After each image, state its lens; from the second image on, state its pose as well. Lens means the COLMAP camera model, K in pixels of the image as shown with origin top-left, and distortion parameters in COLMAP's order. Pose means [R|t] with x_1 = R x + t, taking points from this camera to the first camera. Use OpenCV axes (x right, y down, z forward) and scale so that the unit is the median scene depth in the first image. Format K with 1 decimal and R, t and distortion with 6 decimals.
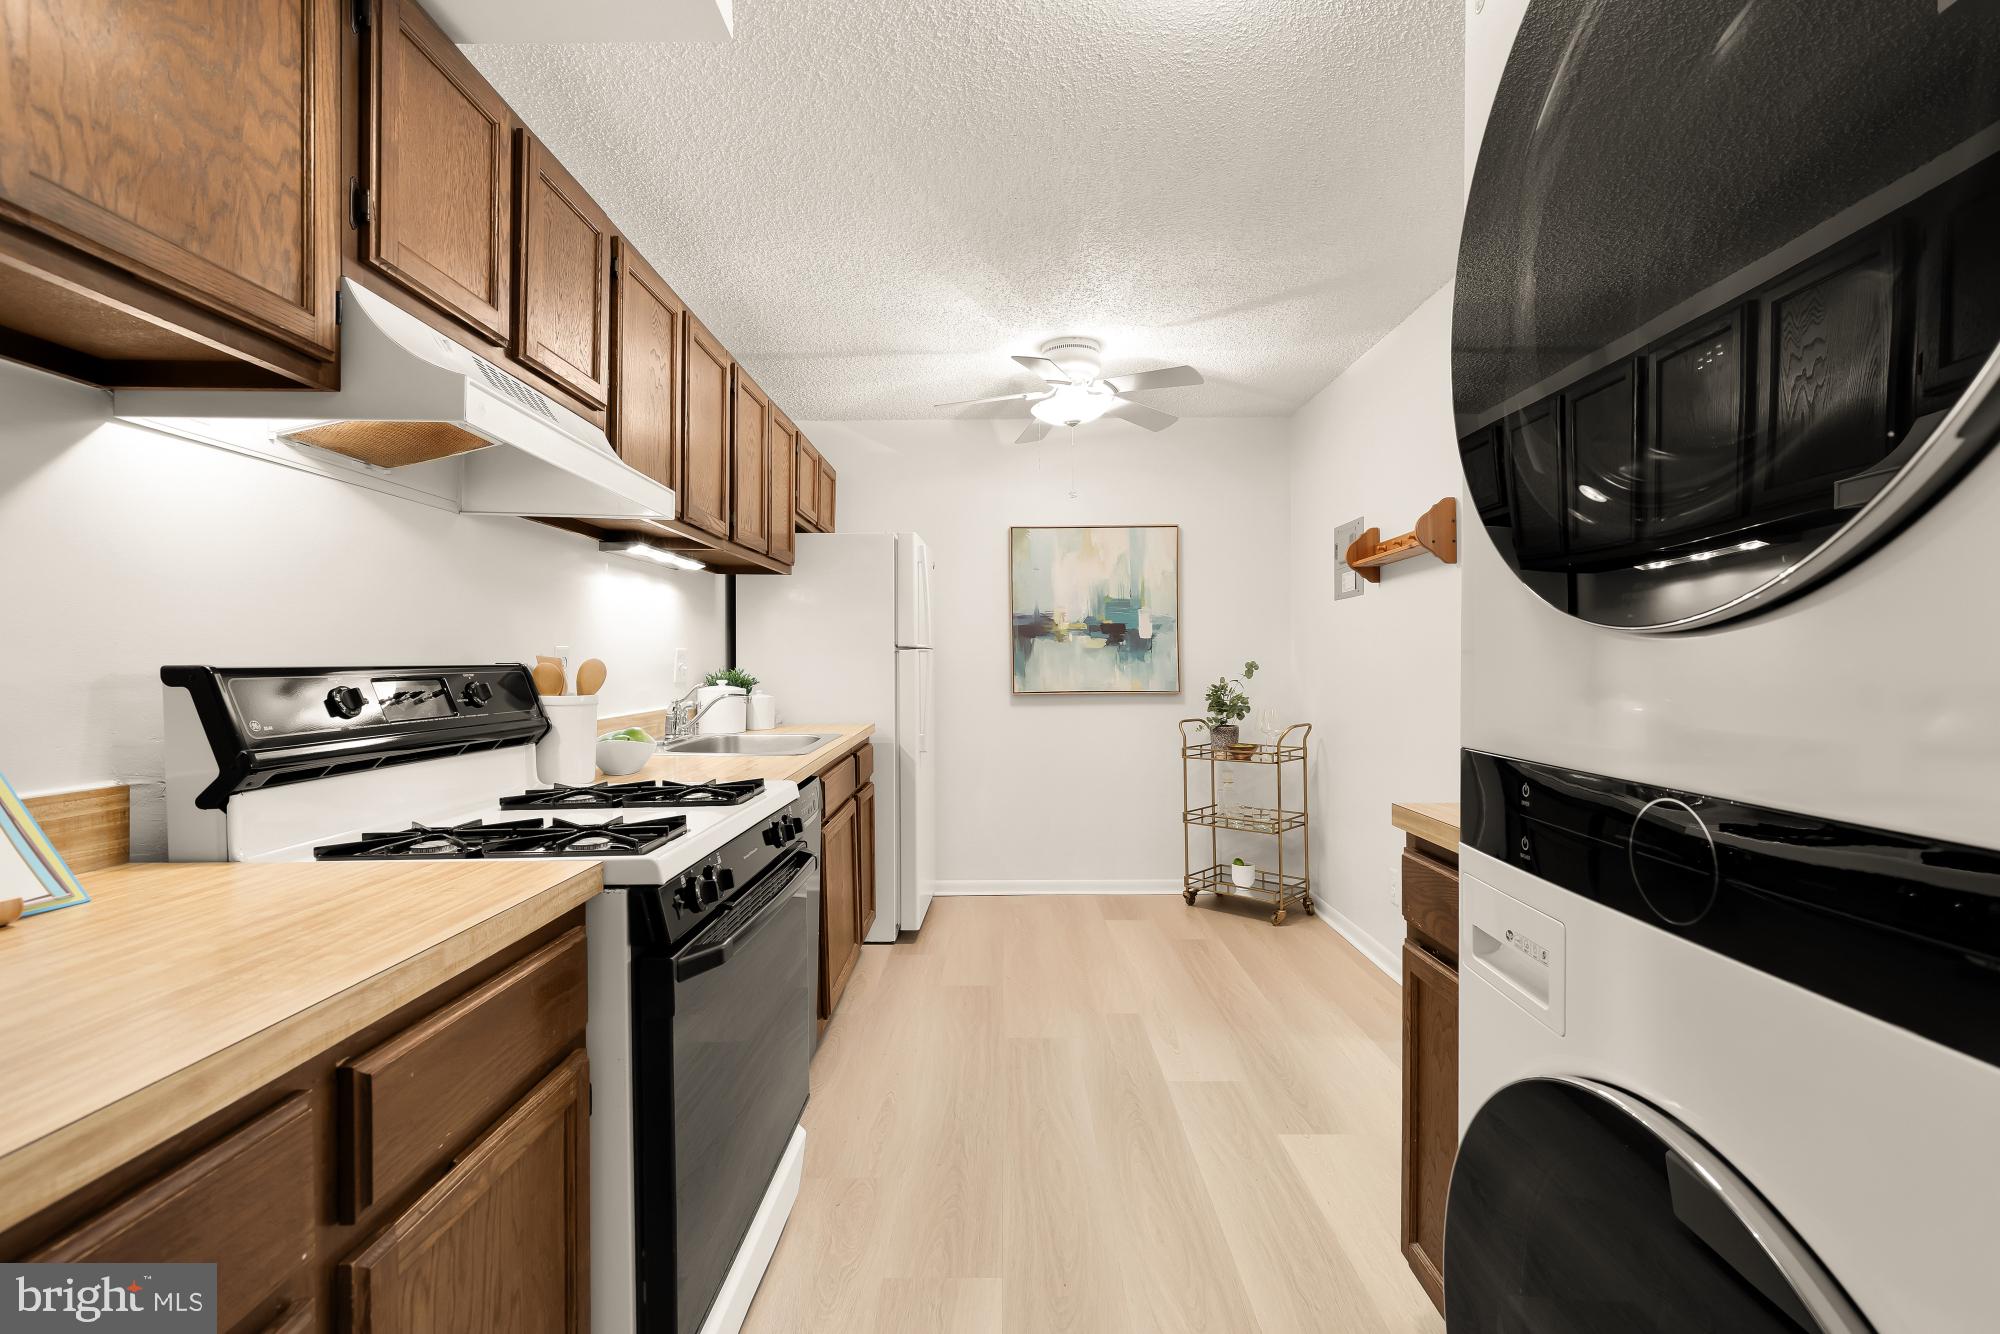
lens RADIAL K [[910.9, 0, 1000.0], [0, 910.9, 667.0], [0, 0, 1]] dist [0.000557, 0.000519]
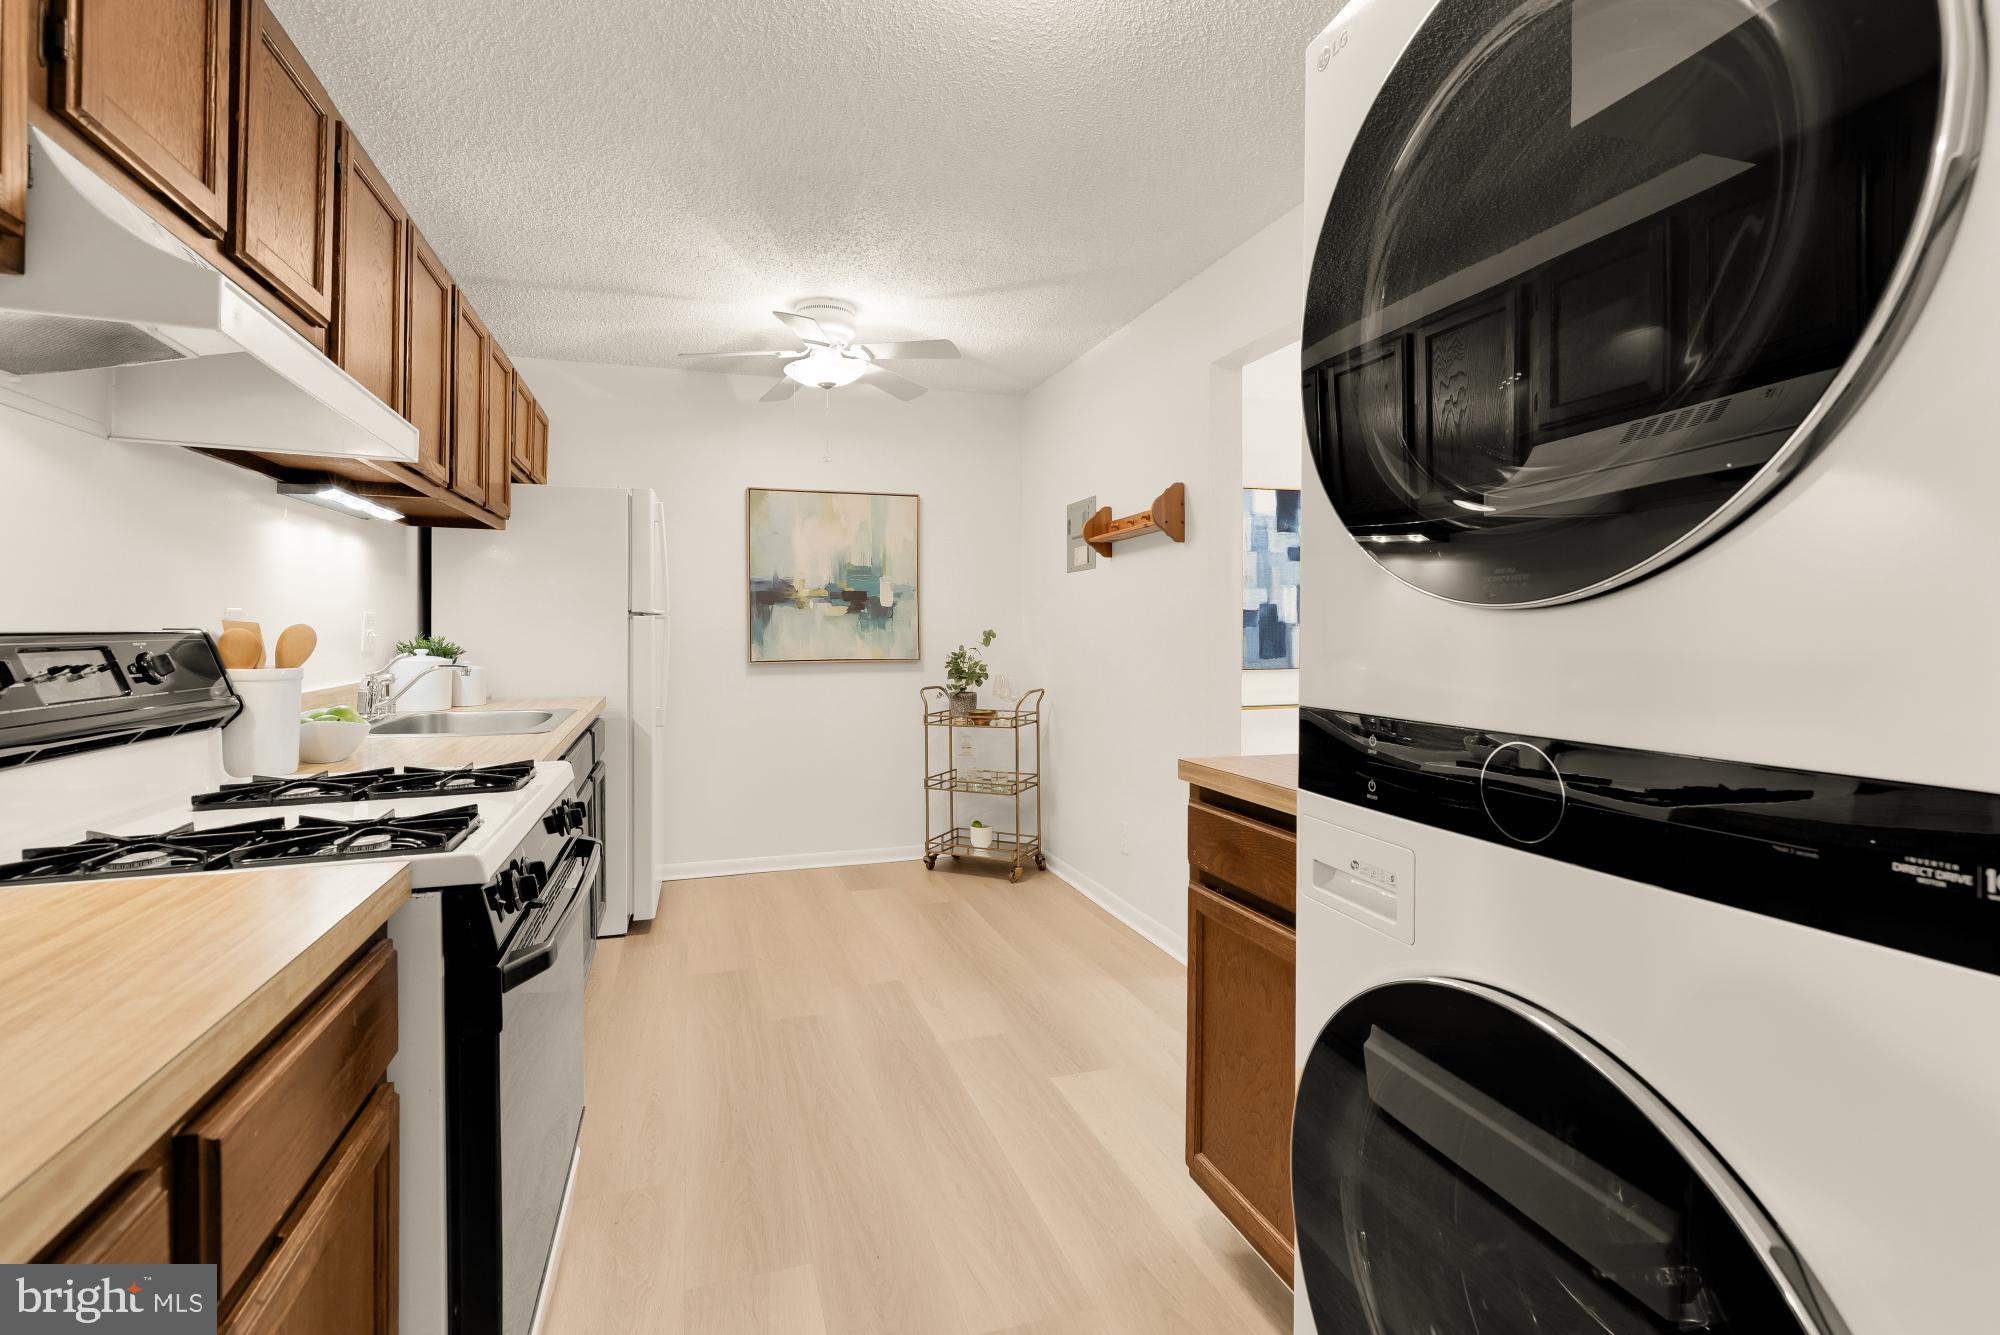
lens RADIAL K [[919.1, 0, 998.3], [0, 919.1, 636.3], [0, 0, 1]] dist [0.002497, -0.000663]
pose [[0.952087, 0.001408, 0.305823, -0.057590], [-0.001848, 0.999998, 0.001150, -0.000047], [-0.305821, -0.001661, 0.952088, 0.003004]]
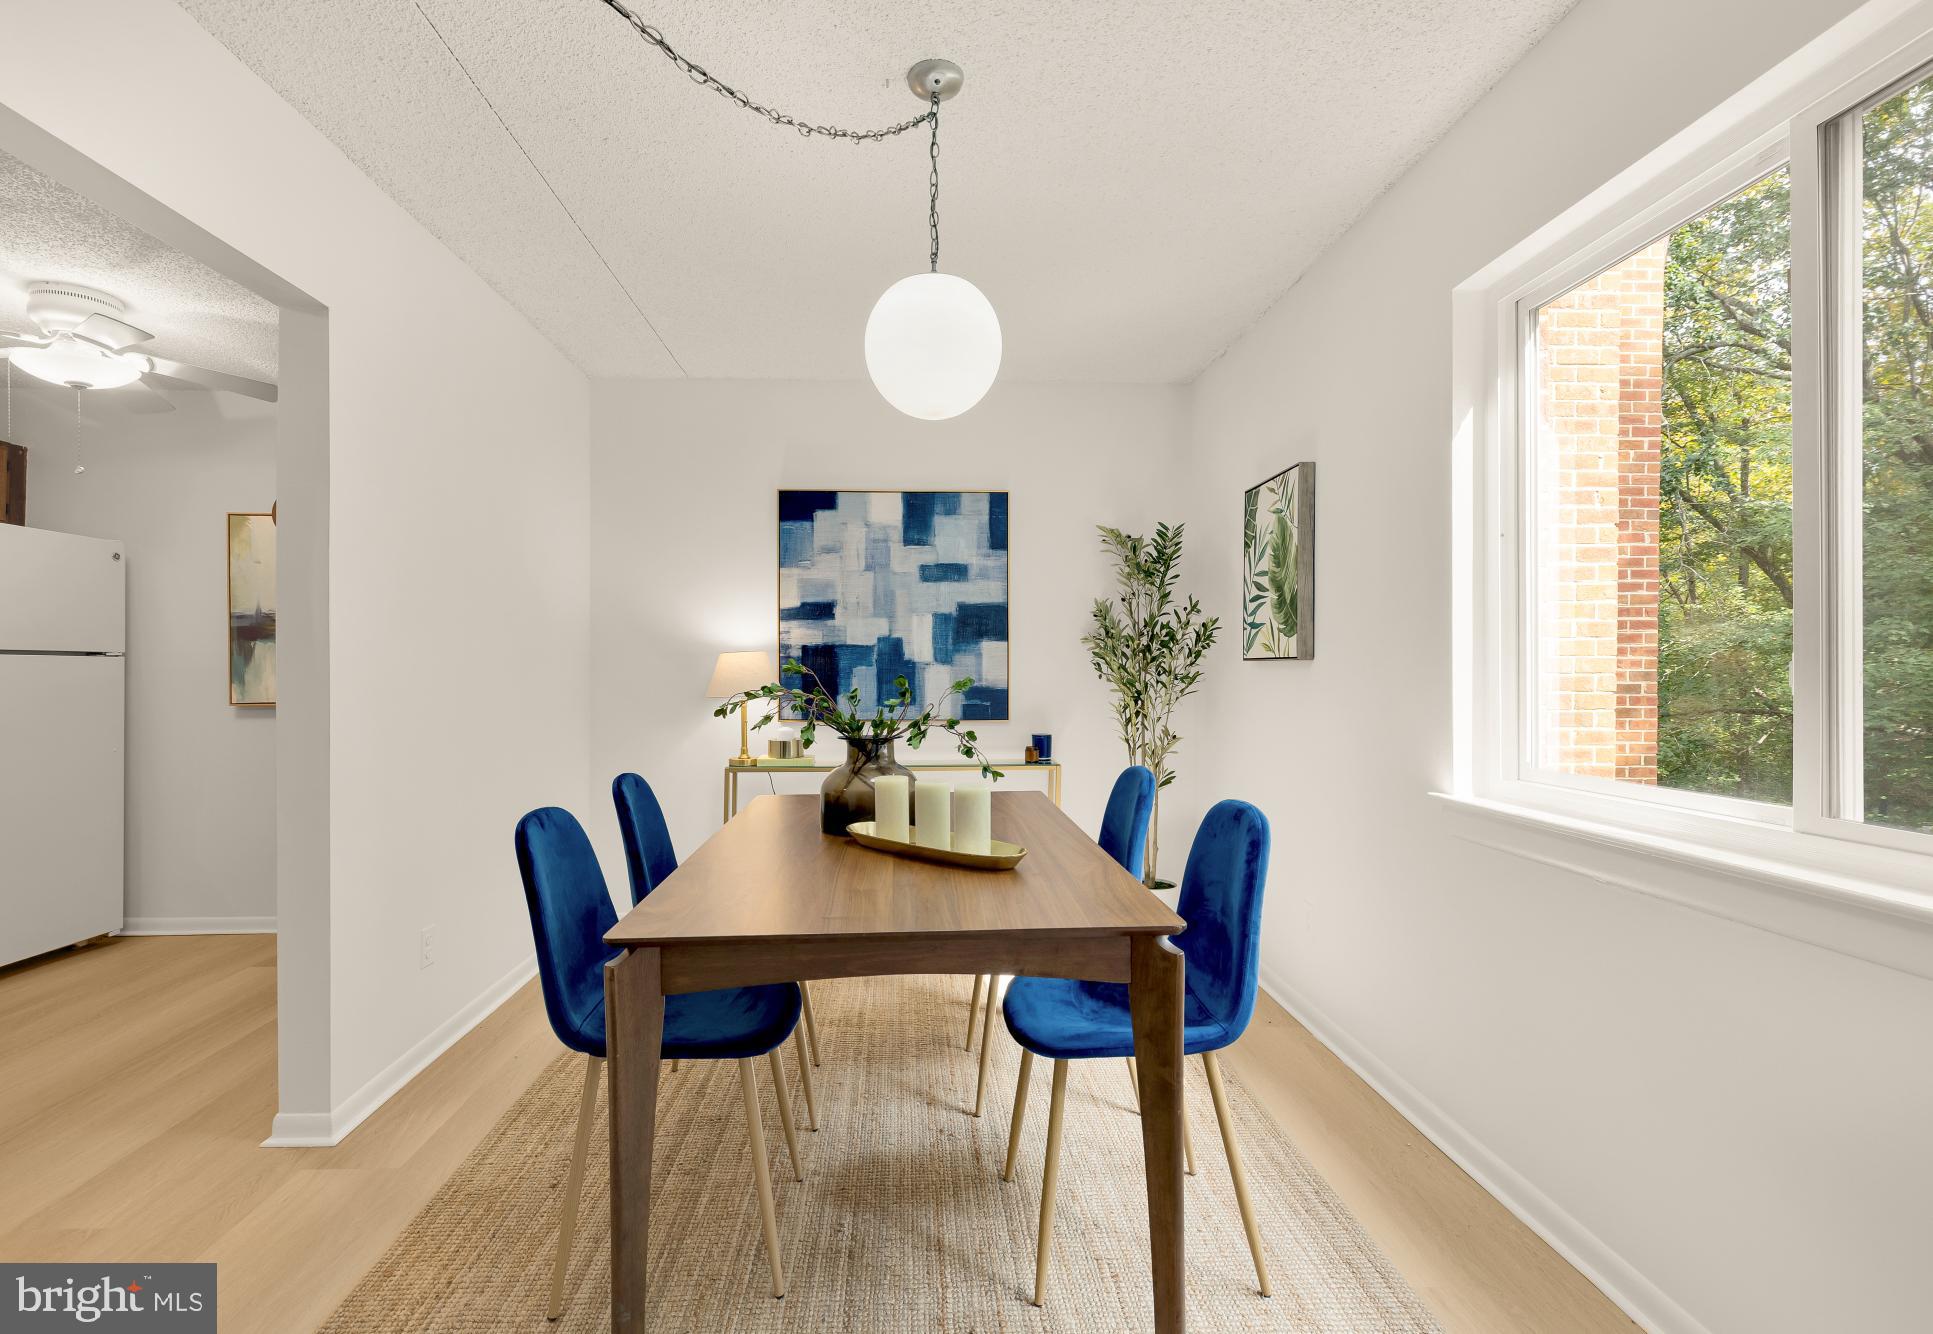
lens RADIAL K [[909.8, 0, 937.3], [0, 909.8, 672.4], [0, 0, 1]] dist [-0.002014, -0.000681]
pose [[0.998977, 0.006232, 0.044783, 1.143991], [-0.006280, 0.999980, 0.000917, -0.011342], [-0.044777, -0.001197, 0.998996, 0.169564]]
